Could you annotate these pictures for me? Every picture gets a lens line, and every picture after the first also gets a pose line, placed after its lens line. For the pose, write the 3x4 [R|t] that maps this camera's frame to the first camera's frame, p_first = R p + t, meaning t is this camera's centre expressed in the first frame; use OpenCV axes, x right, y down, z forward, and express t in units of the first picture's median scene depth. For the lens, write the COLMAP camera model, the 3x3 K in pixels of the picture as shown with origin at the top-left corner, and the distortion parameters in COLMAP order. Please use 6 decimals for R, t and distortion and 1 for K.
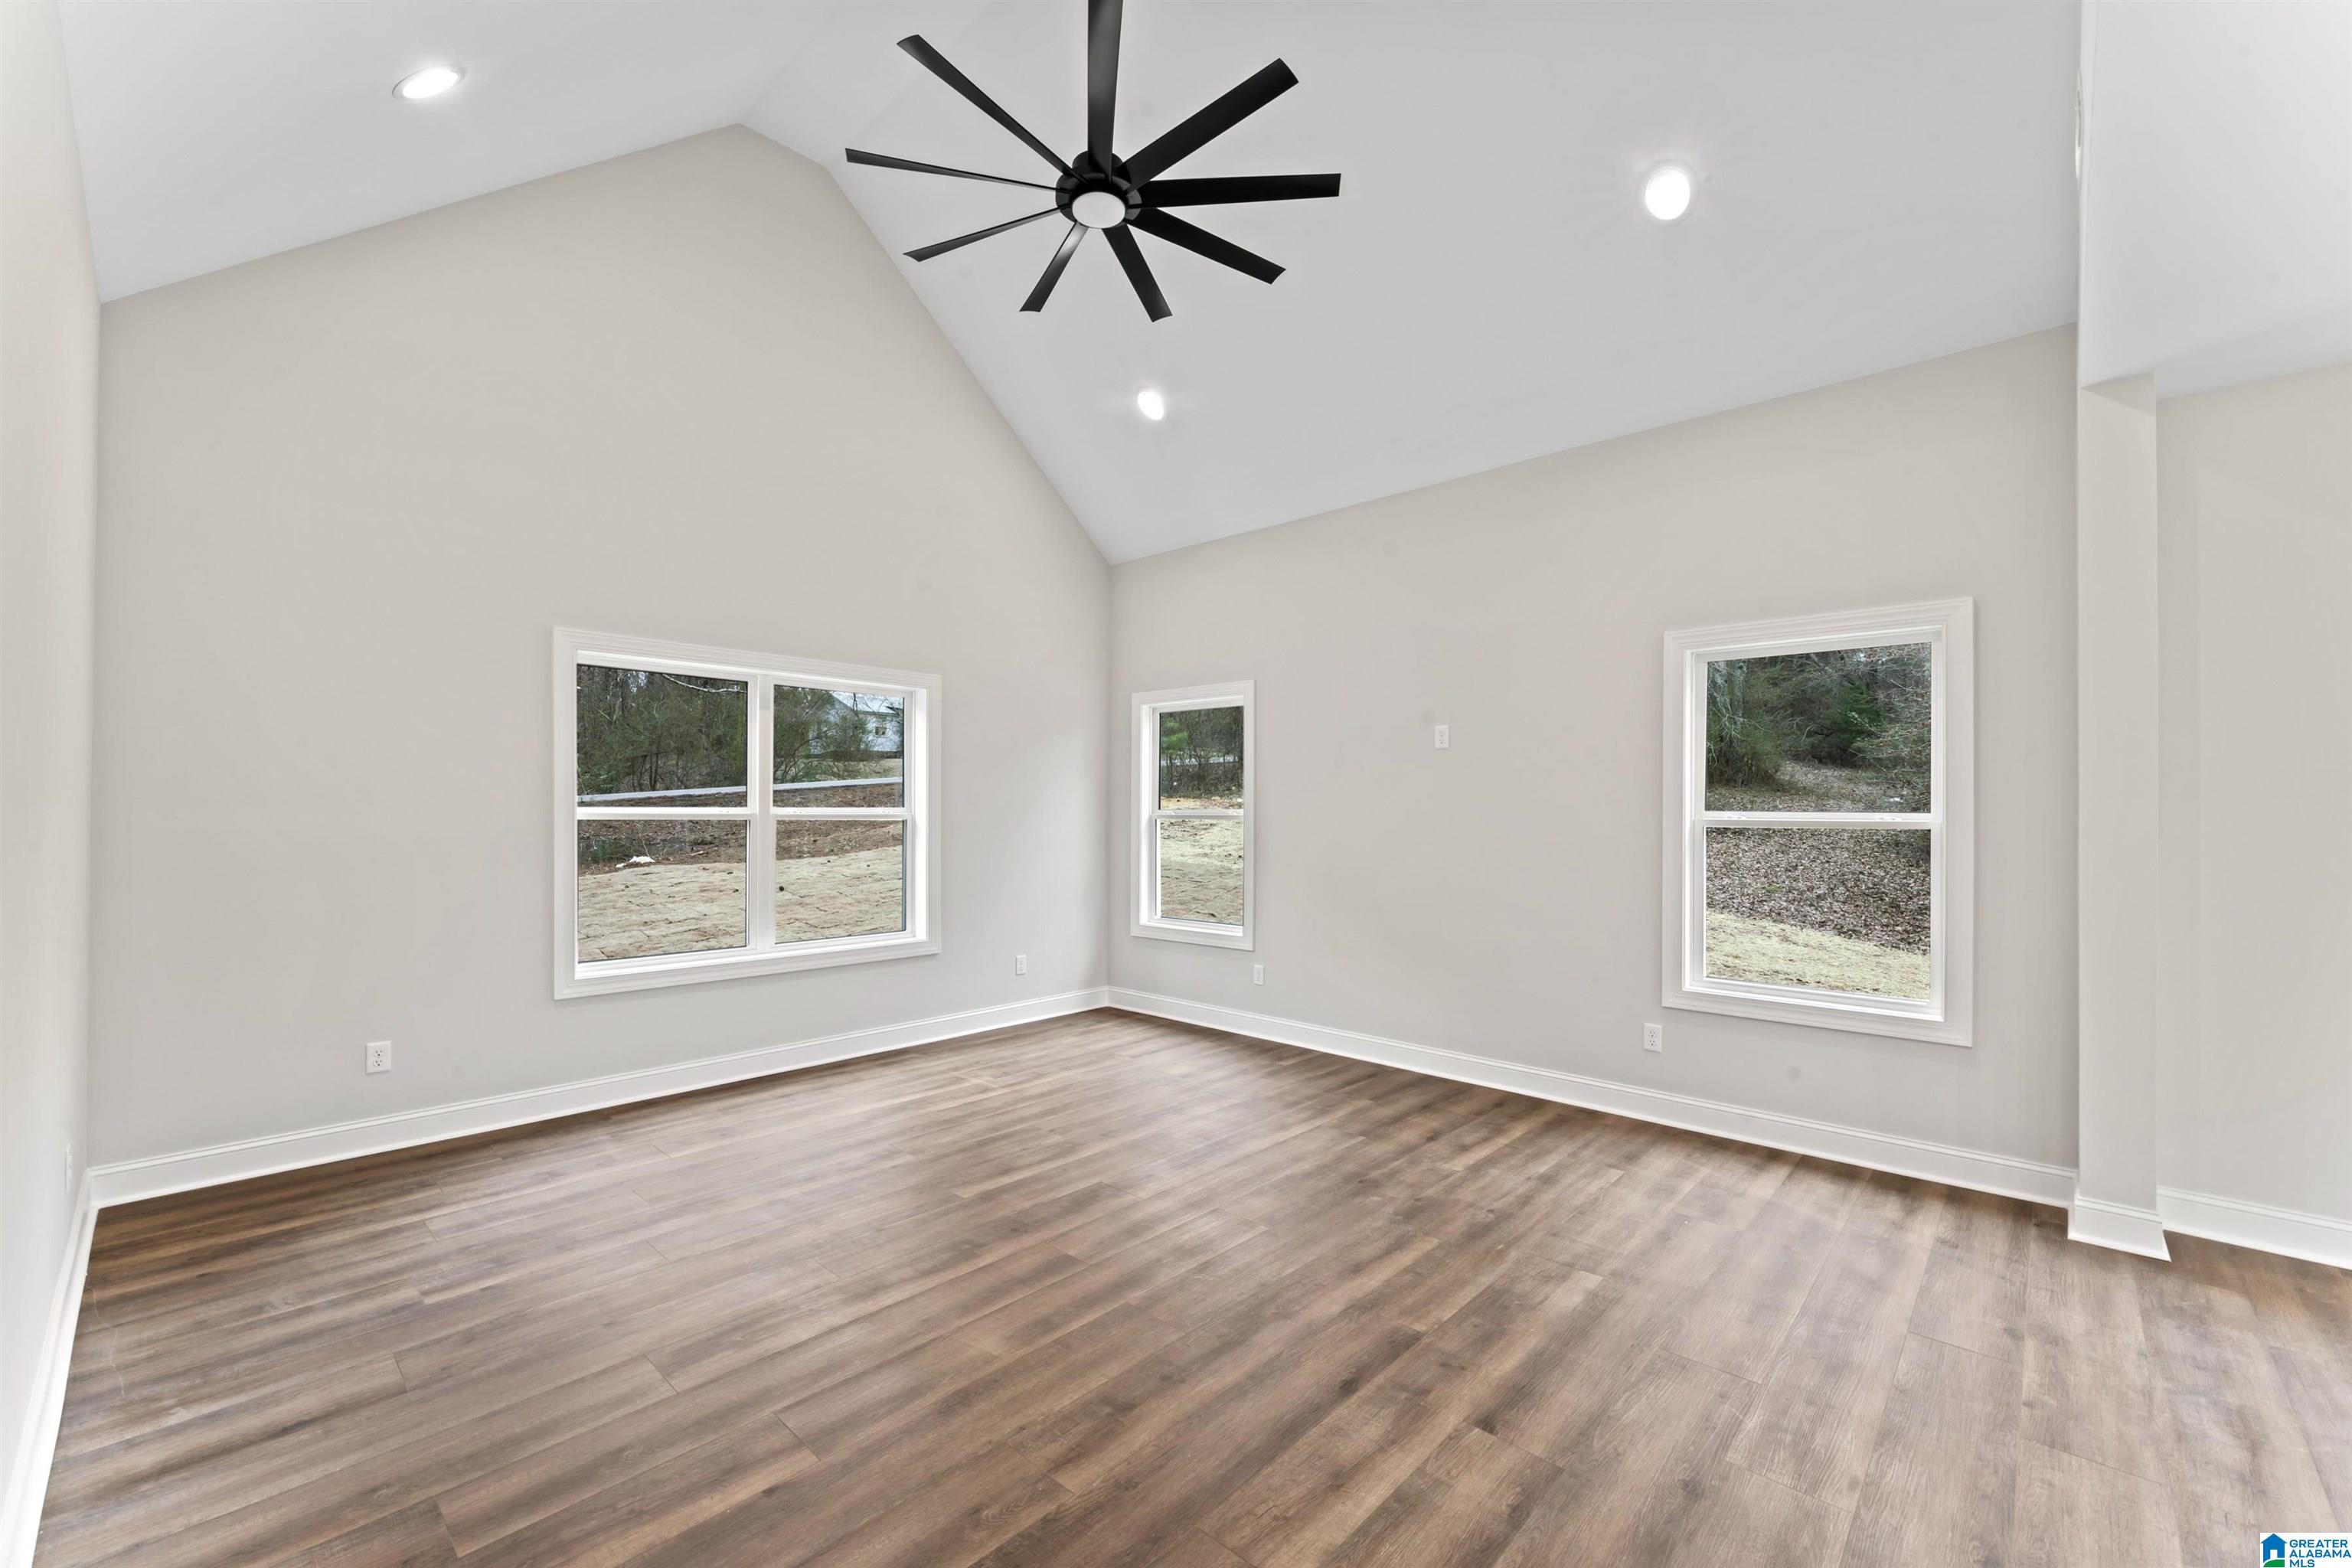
lens RADIAL K [[949.3, 0, 1181.5], [0, 949.3, 787.4], [0, 0, 1]] dist [0.002522, 0.000177]
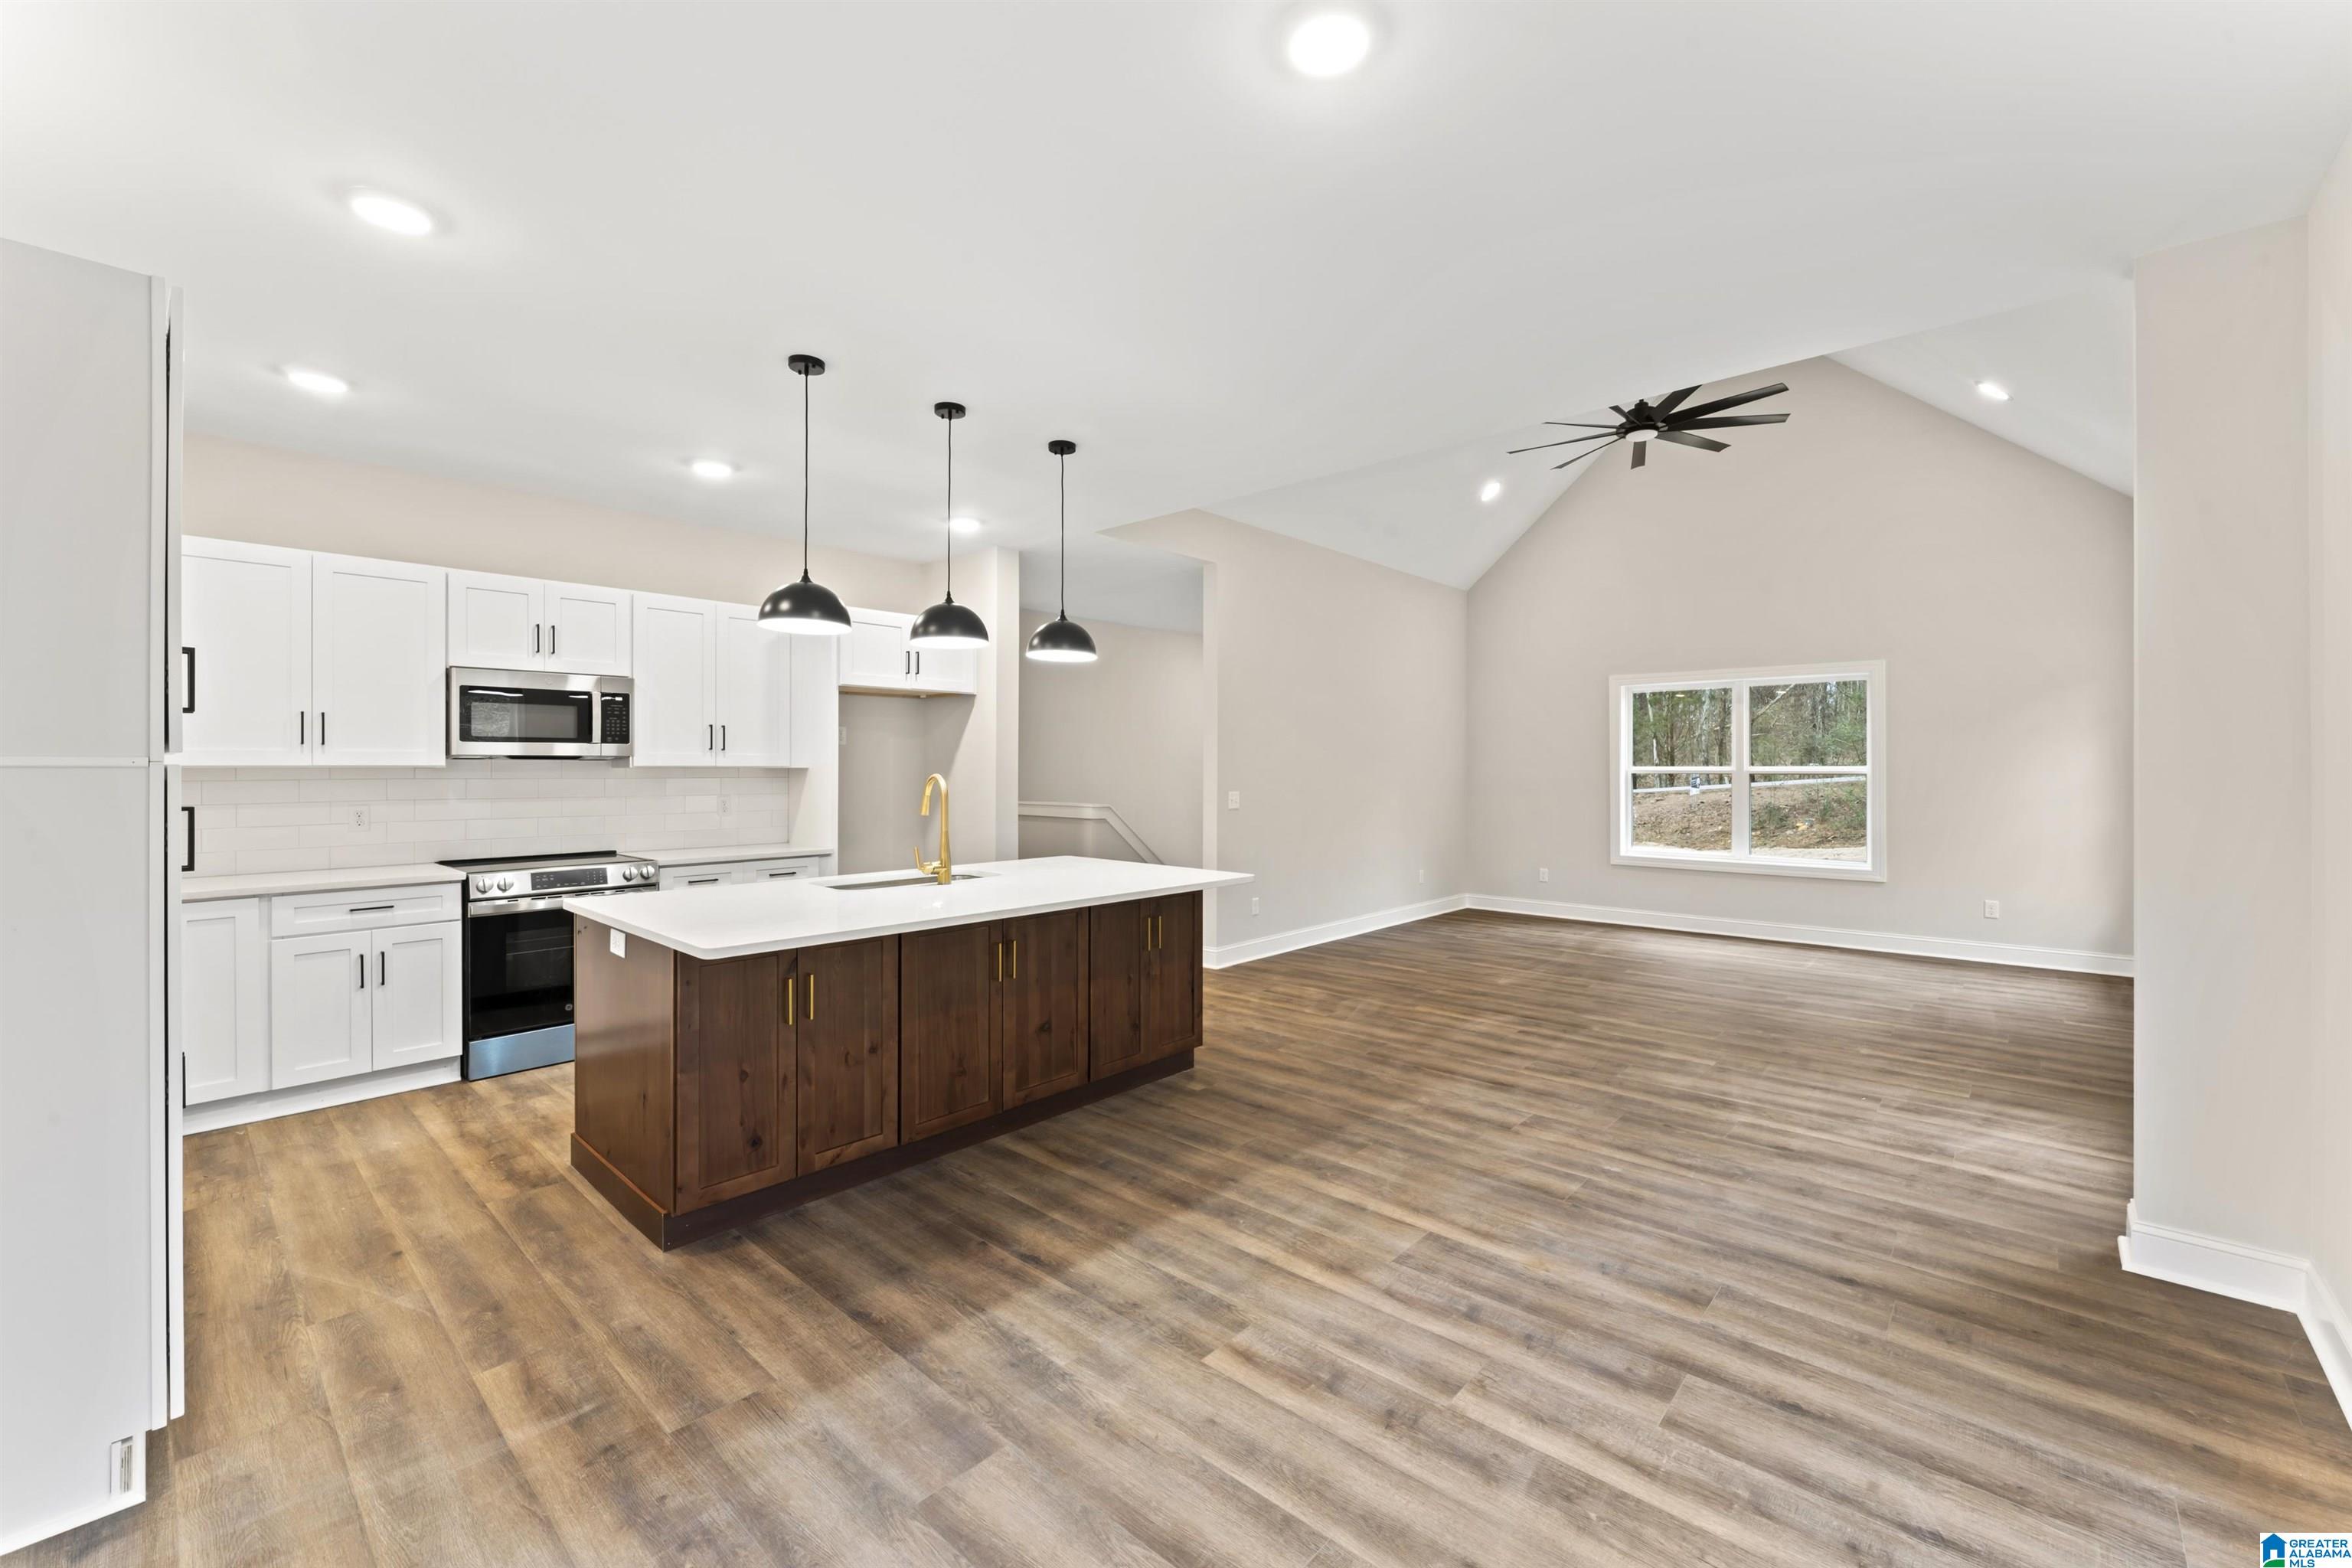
lens RADIAL K [[949.3, 0, 1184.0], [0, 949.3, 775.7], [0, 0, 1]] dist [0.002522, 0.000177]
pose [[0.006465, 0.005486, -0.999964, 1.095794], [0.018872, 0.999806, 0.005607, 0.008549], [0.999801, -0.018907, 0.006360, 0.069341]]
